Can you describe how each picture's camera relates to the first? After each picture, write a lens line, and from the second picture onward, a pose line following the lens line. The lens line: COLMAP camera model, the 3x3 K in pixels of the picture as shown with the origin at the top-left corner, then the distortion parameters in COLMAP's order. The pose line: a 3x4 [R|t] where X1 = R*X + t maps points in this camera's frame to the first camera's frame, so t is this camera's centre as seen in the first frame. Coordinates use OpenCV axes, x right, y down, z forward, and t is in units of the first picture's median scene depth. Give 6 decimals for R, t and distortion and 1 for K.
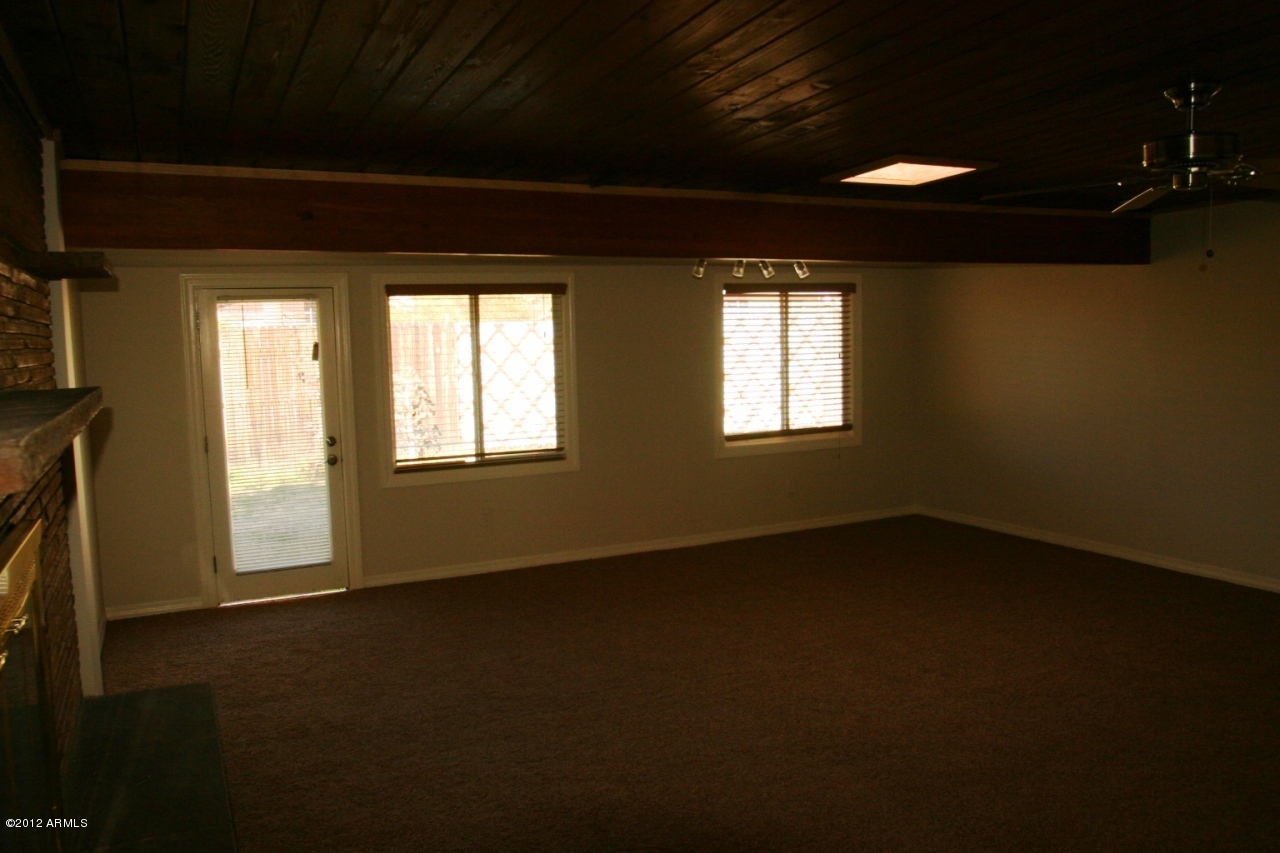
lens RADIAL K [[996.7, 0, 640.0], [0, 996.7, 426.5], [0, 0, 1]] dist [-0.114924, 0.091618]
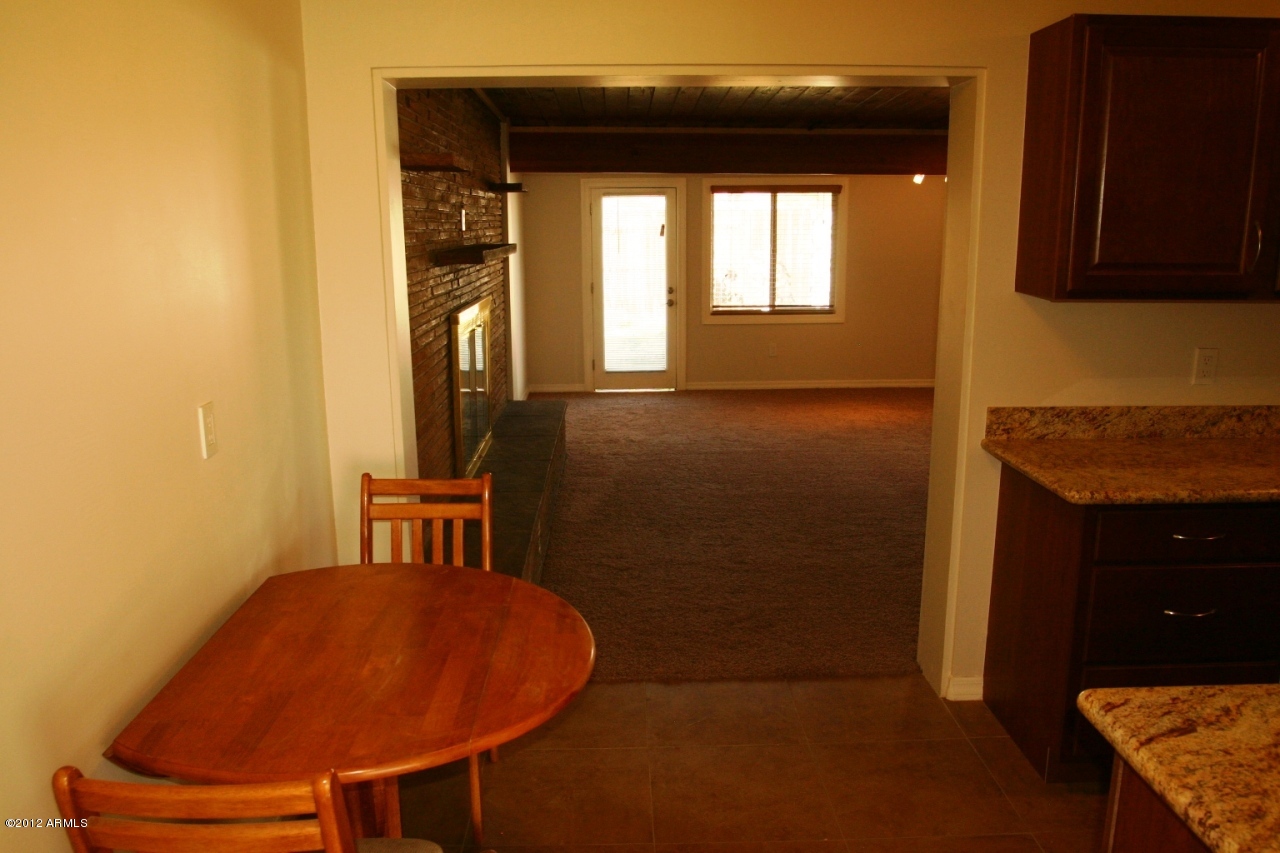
lens RADIAL K [[996.7, 0, 640.0], [0, 996.7, 426.5], [0, 0, 1]] dist [-0.114924, 0.091618]
pose [[0.909719, 0.100645, -0.402843, 0.273199], [-0.052281, 0.990223, 0.129329, 0.026450], [0.411921, -0.096591, 0.906086, -0.411106]]
